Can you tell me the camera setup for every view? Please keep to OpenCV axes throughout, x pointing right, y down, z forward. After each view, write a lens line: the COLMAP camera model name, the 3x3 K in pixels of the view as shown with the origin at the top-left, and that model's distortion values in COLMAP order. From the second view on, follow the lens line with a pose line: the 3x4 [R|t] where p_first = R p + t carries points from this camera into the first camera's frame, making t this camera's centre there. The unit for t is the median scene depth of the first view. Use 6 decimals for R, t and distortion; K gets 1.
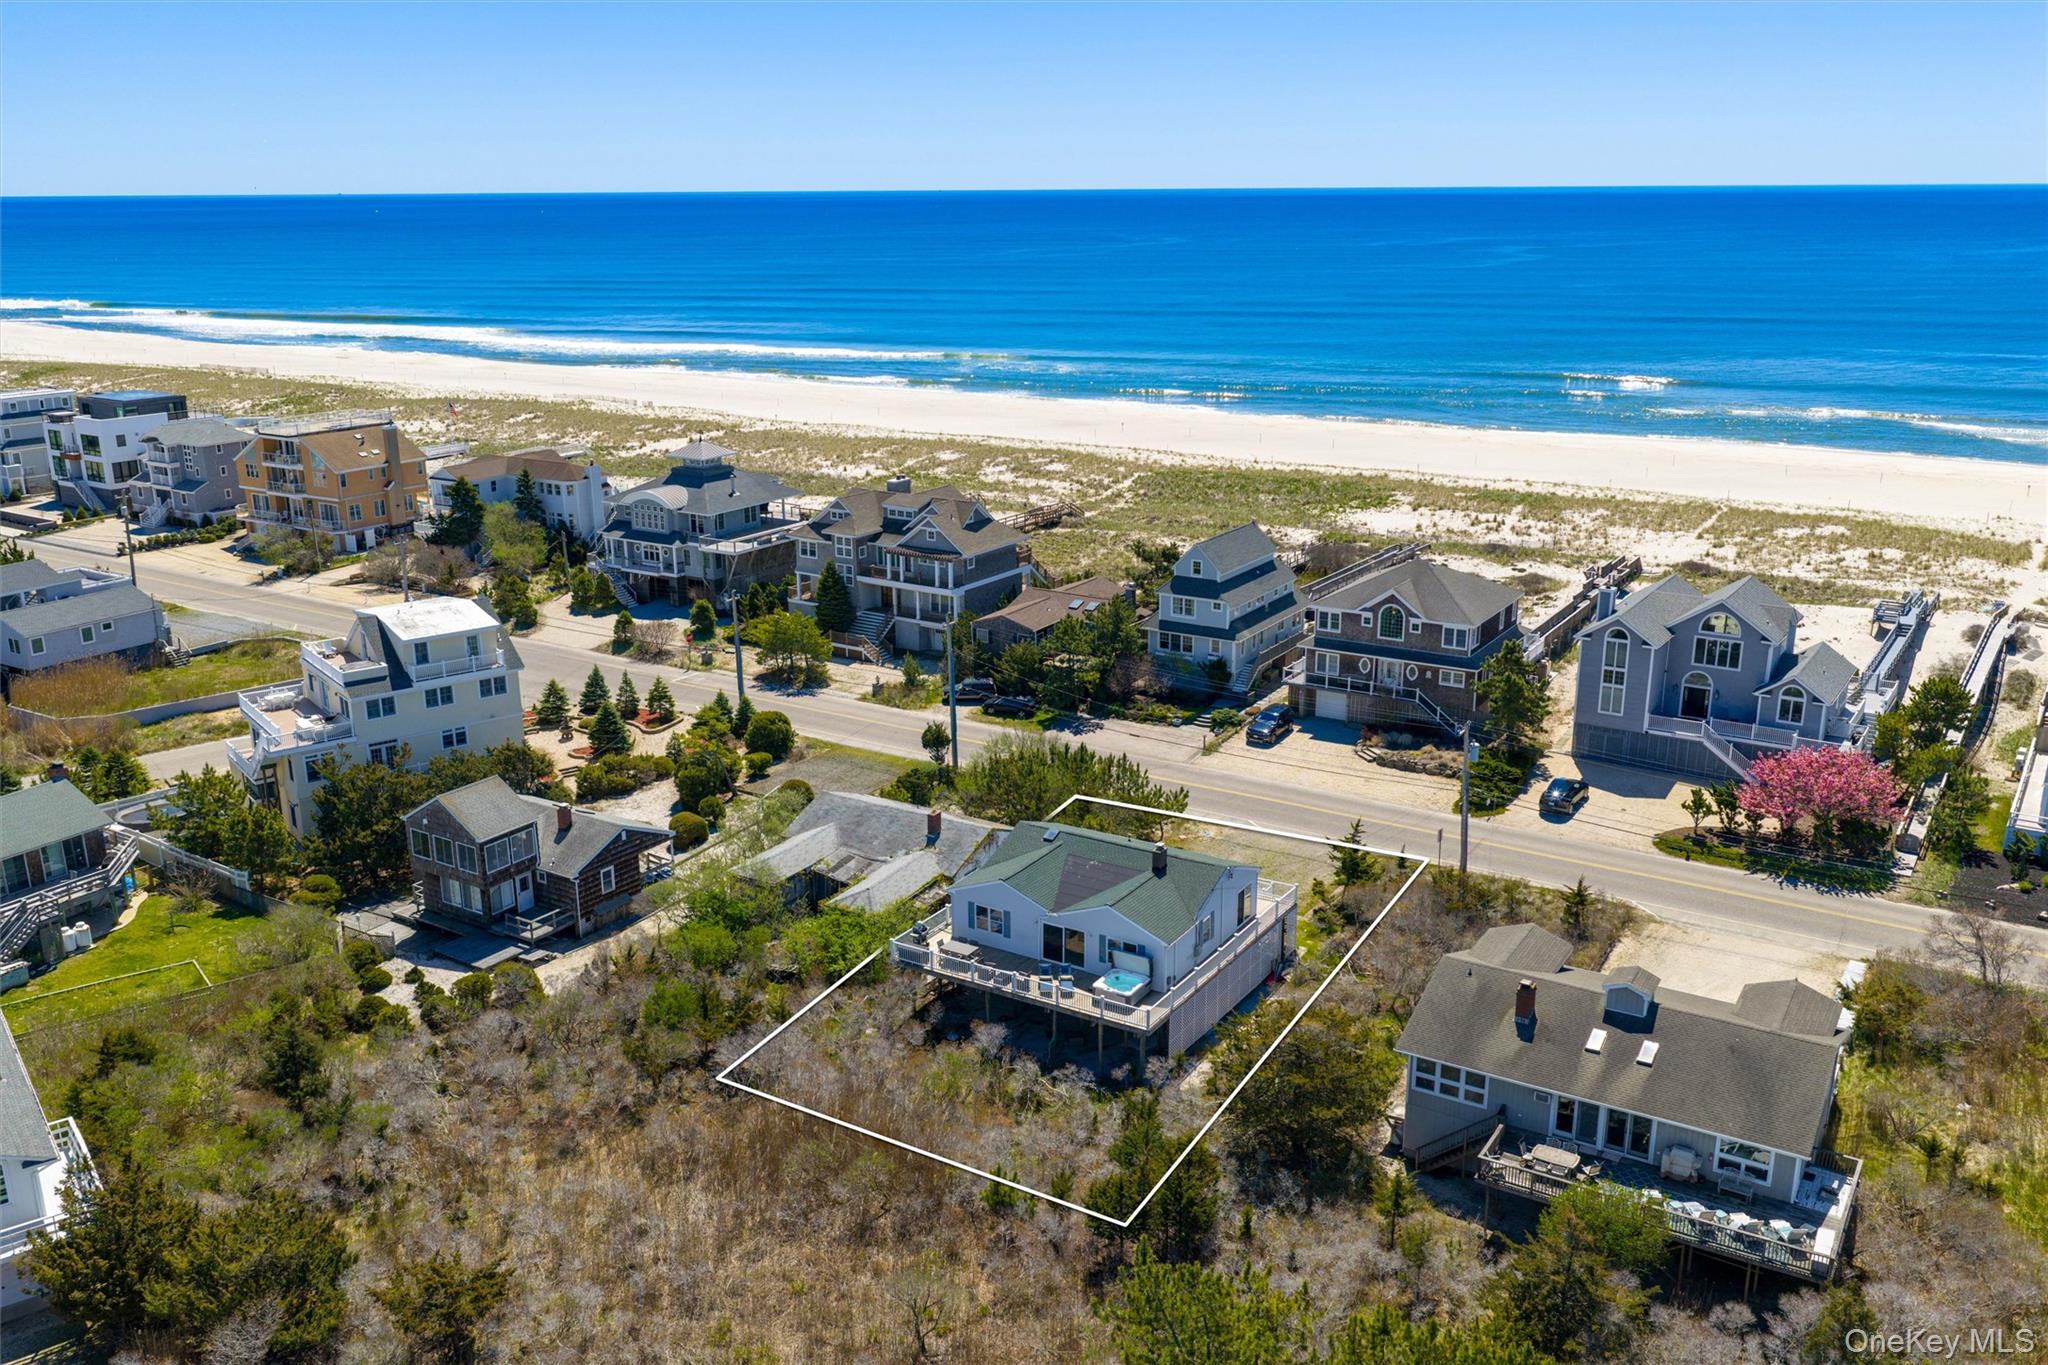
lens RADIAL K [[1686.6, 0, 1026.0], [0, 1686.6, 691.2], [0, 0, 1]] dist [0.027338, -0.056608]
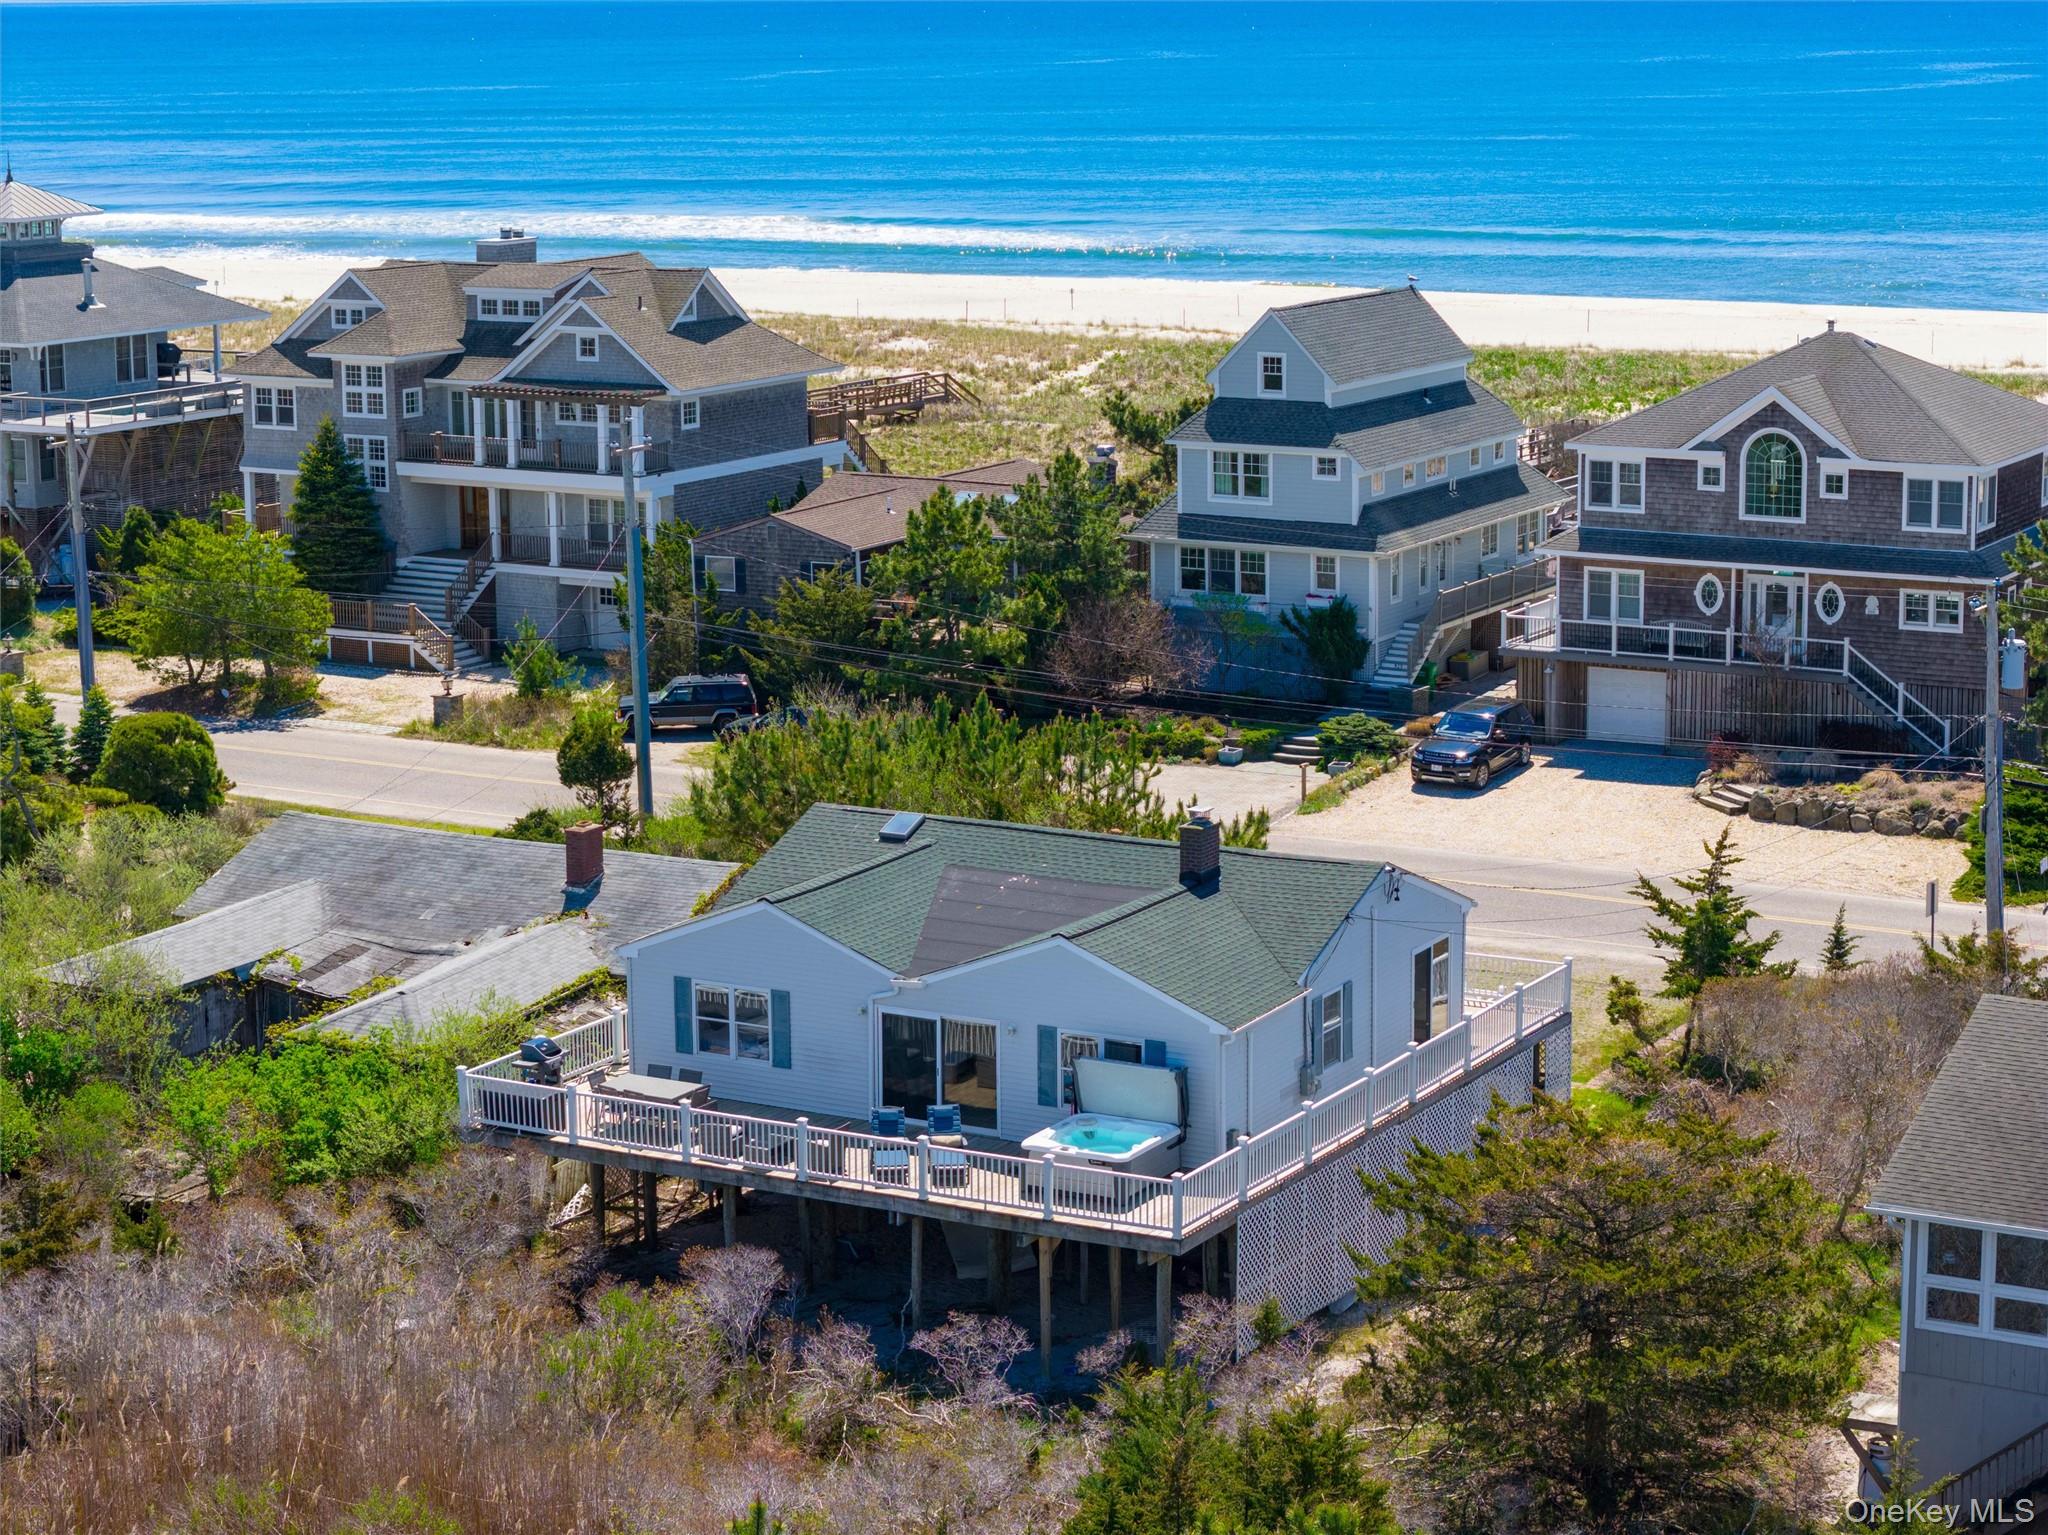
lens RADIAL K [[4100.9, 0, 1024.0], [0, 4100.9, 767.5], [0, 0, 1]] dist [-0.285754, 1.520739]
pose [[0.998940, -0.010850, 0.044744, 0.001404], [0.015219, 0.995022, -0.098488, 0.118345], [-0.043453, 0.099065, 0.994132, 0.085391]]
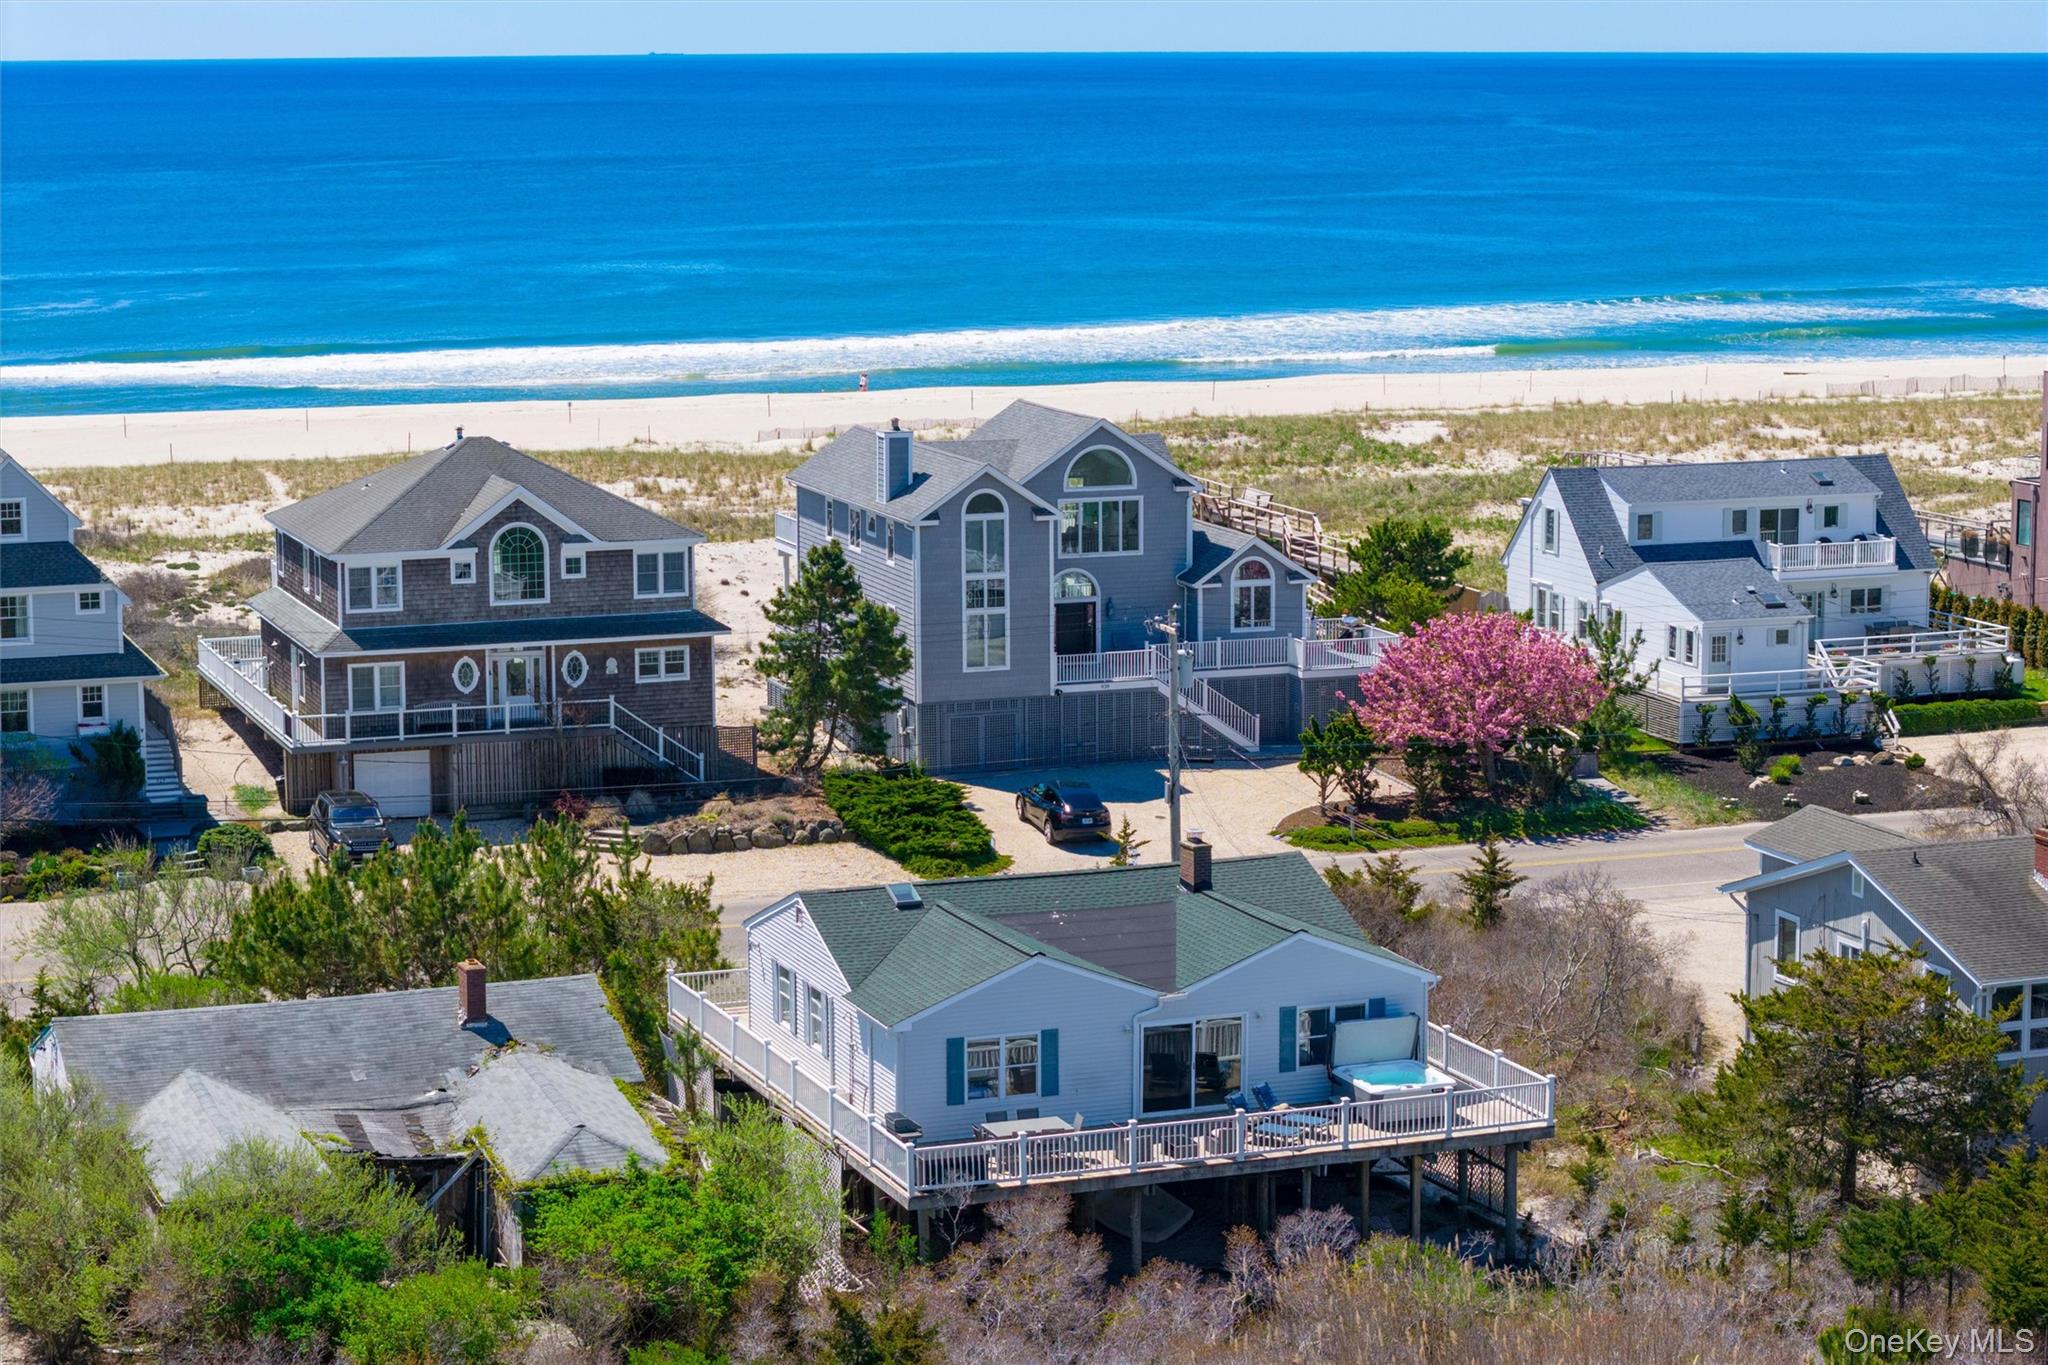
lens RADIAL K [[4087.2, 0, 1024.0], [0, 4087.2, 682.5], [0, 0, 1]] dist [-0.190450, 0.423864]
pose [[0.602628, -0.117485, 0.789327, -0.565722], [0.226410, 0.973631, -0.027939, 0.050709], [-0.765231, 0.195548, 0.613337, 0.252750]]
